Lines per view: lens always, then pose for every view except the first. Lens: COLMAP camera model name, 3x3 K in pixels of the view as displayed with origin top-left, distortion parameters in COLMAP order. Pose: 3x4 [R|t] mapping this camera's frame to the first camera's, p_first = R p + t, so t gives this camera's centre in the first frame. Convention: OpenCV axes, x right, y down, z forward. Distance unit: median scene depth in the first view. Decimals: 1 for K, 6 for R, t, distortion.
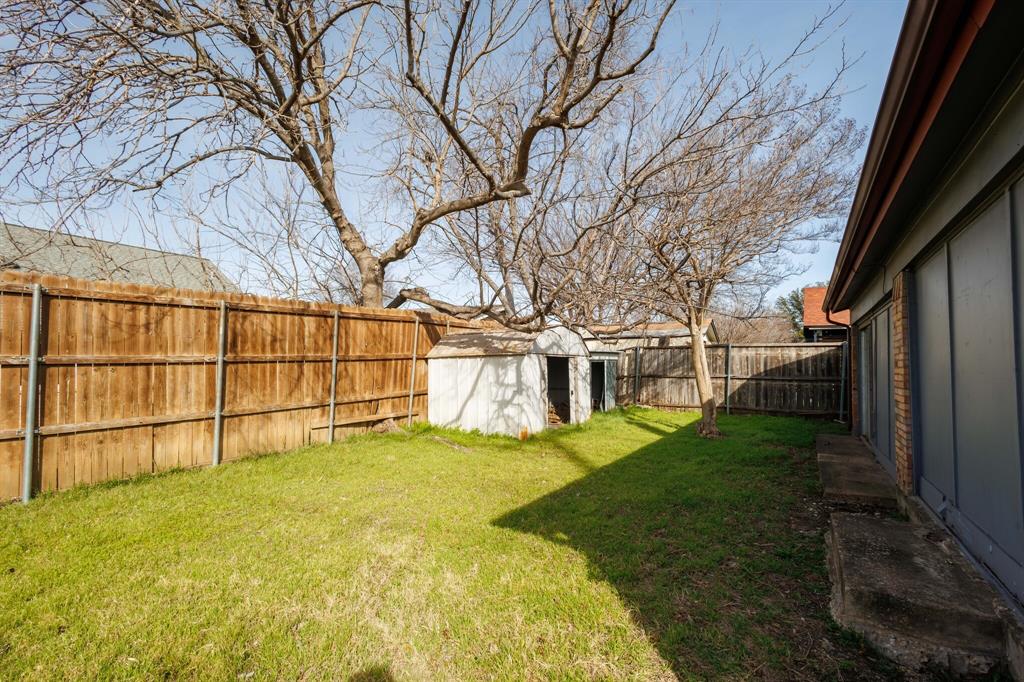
lens RADIAL K [[475.8, 0, 509.4], [0, 475.8, 356.0], [0, 0, 1]] dist [0.005527, -0.000096]
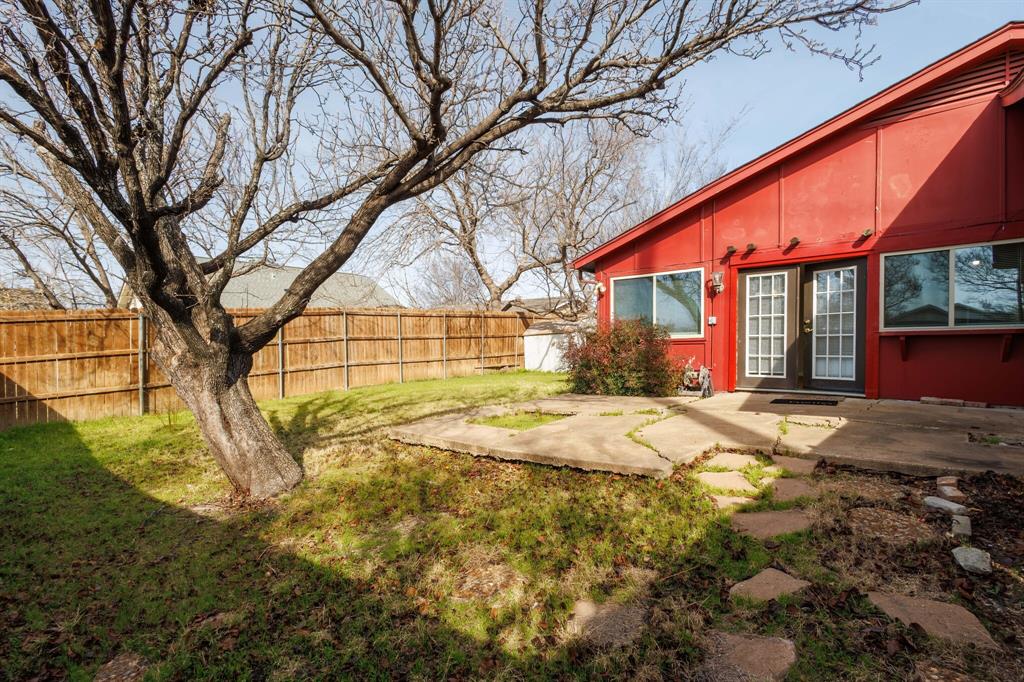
lens RADIAL K [[475.8, 0, 509.4], [0, 475.8, 356.0], [0, 0, 1]] dist [0.005527, -0.000096]
pose [[0.985217, -0.020684, -0.170059, 0.109541], [0.025664, 0.999302, 0.027141, 0.035422], [0.169379, -0.031104, 0.985060, -1.025838]]
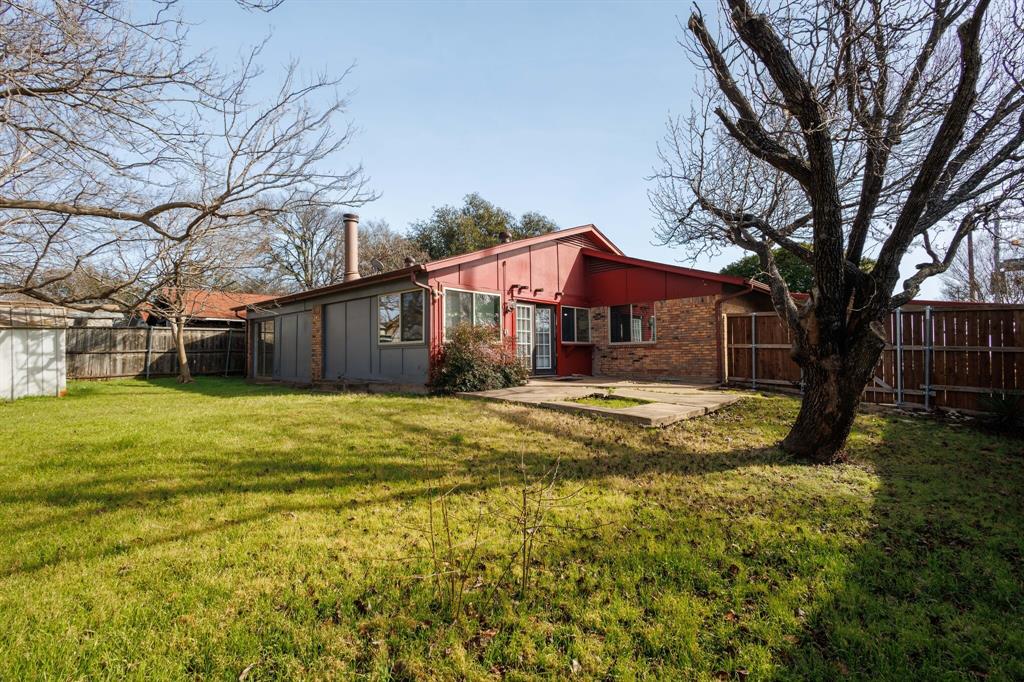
lens RADIAL K [[475.8, 0, 509.4], [0, 475.8, 356.0], [0, 0, 1]] dist [0.005527, -0.000096]
pose [[0.195244, -0.018493, 0.980580, -0.884210], [-0.001591, 0.999815, 0.019172, 0.039542], [-0.980754, -0.005303, 0.195178, -0.348308]]
